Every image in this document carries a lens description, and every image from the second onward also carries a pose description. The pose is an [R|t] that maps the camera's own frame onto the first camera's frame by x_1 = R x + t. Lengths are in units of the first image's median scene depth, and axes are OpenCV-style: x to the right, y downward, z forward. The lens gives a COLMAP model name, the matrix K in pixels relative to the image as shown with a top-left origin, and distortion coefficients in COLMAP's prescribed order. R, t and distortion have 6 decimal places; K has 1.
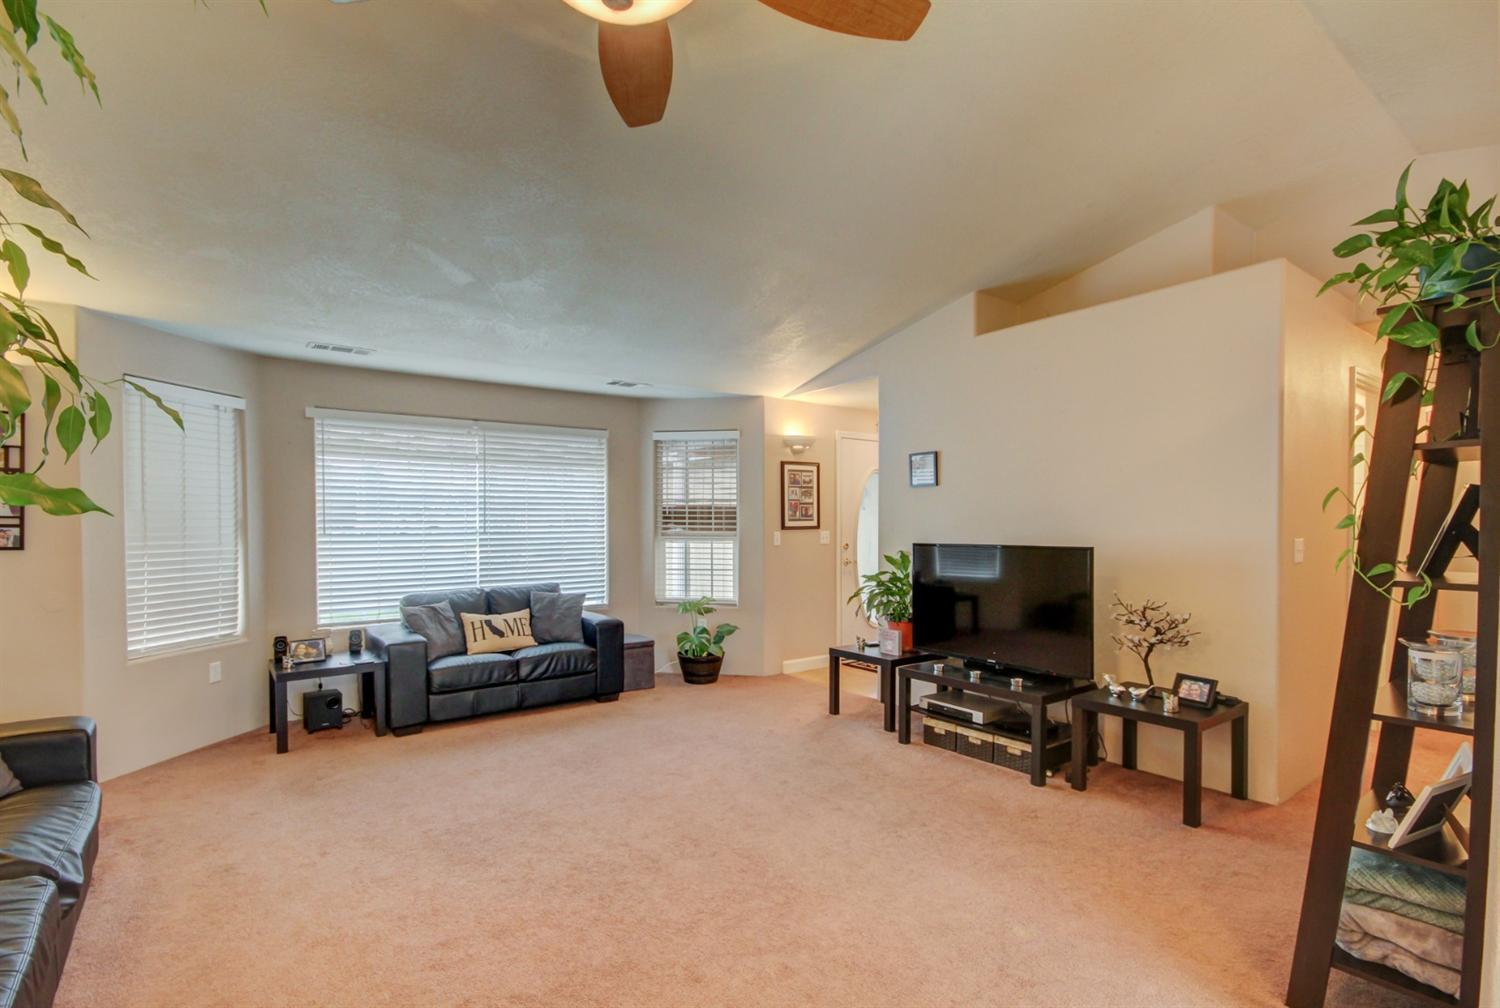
lens RADIAL K [[710.3, 0, 751.3], [0, 710.3, 536.3], [0, 0, 1]] dist [-0.000010, -0.000010]
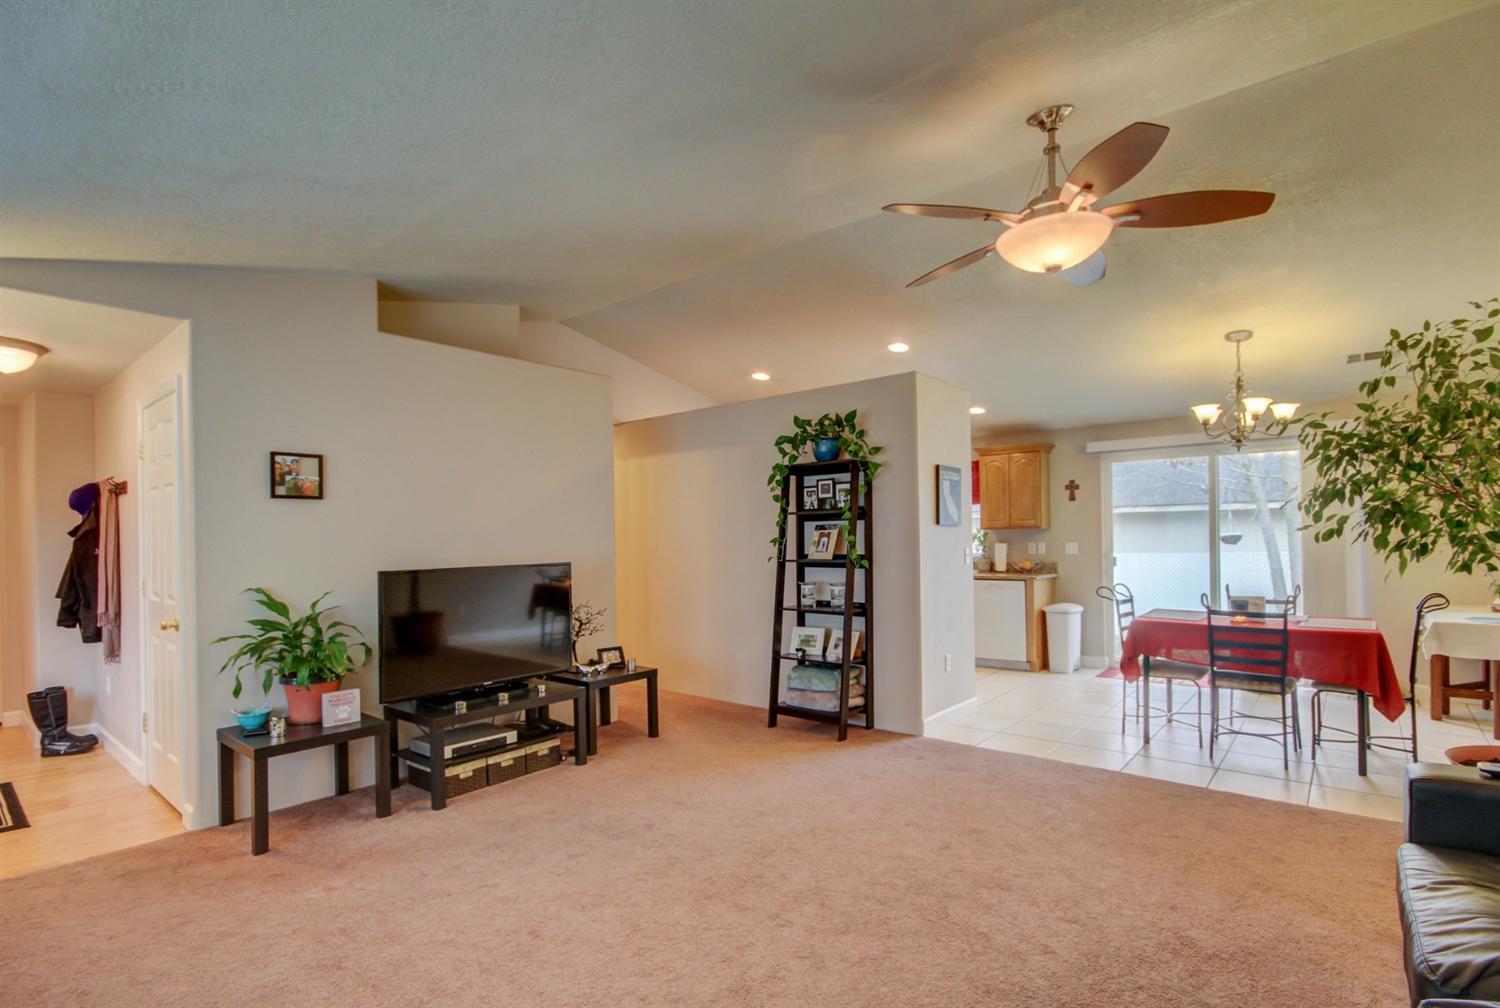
lens RADIAL K [[710.3, 0, 751.3], [0, 710.3, 536.3], [0, 0, 1]] dist [-0.000010, -0.000010]
pose [[-0.232461, 0.009397, 0.972560, -0.751537], [0.034075, 0.999418, -0.001512, -0.017173], [-0.972009, 0.032789, -0.232645, 0.905587]]
